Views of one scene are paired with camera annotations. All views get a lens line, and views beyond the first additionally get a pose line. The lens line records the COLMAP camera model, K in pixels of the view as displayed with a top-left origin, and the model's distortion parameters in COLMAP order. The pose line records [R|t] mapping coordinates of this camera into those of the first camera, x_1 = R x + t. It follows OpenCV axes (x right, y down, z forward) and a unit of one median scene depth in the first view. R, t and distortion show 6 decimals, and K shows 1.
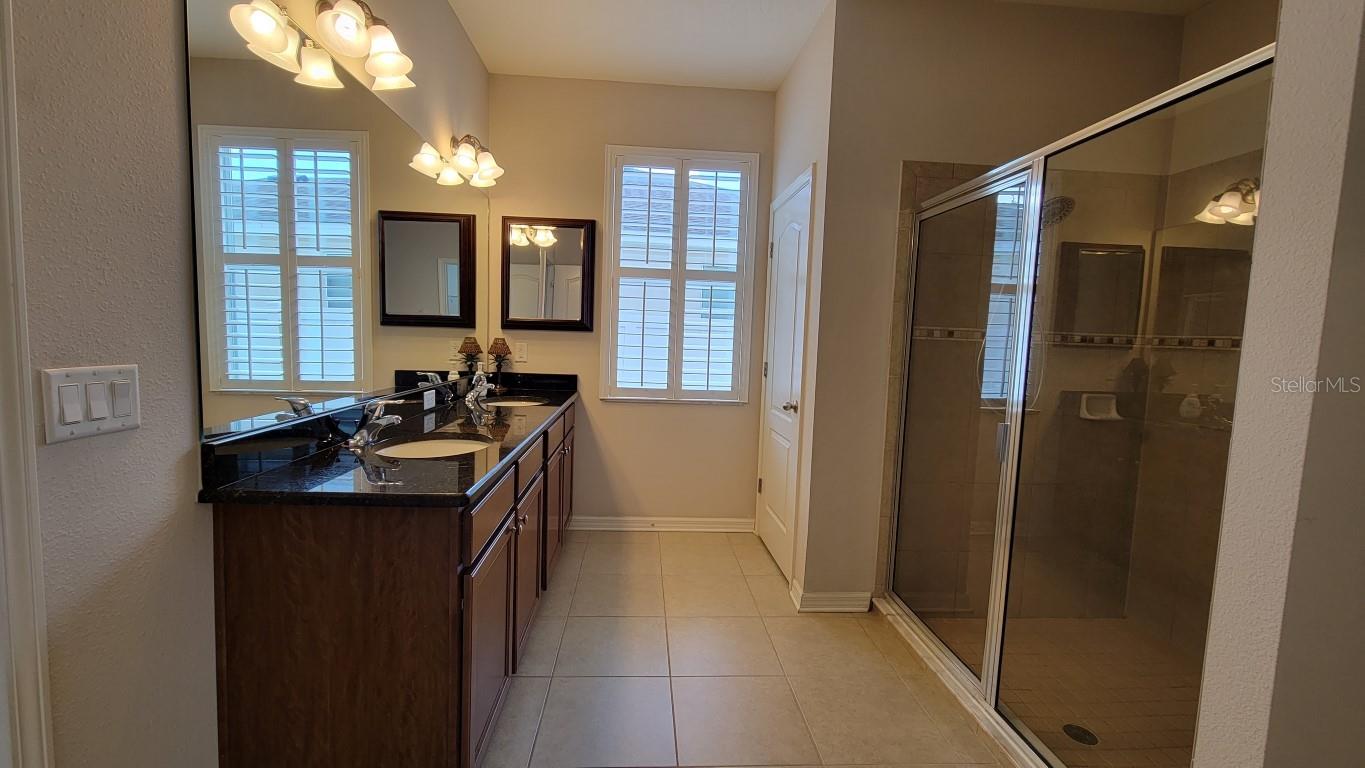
lens RADIAL K [[557.4, 0, 674.8], [0, 557.4, 379.7], [0, 0, 1]] dist [0.000894, -0.002651]
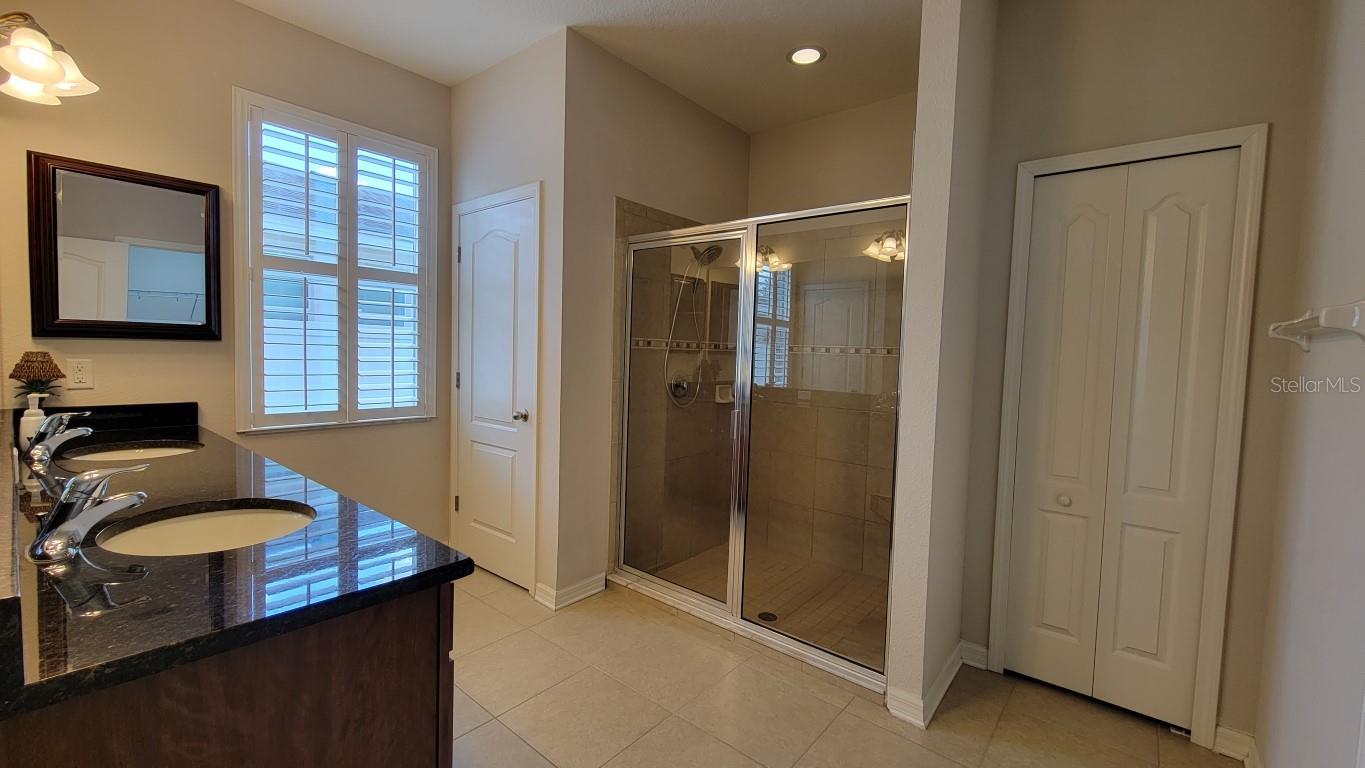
lens RADIAL K [[557.4, 0, 674.8], [0, 557.4, 379.7], [0, 0, 1]] dist [0.000894, -0.002651]
pose [[0.687812, -0.052989, 0.723952, -0.271541], [0.055020, 0.998269, 0.020794, -0.018867], [-0.723801, 0.025529, 0.689536, 0.081723]]
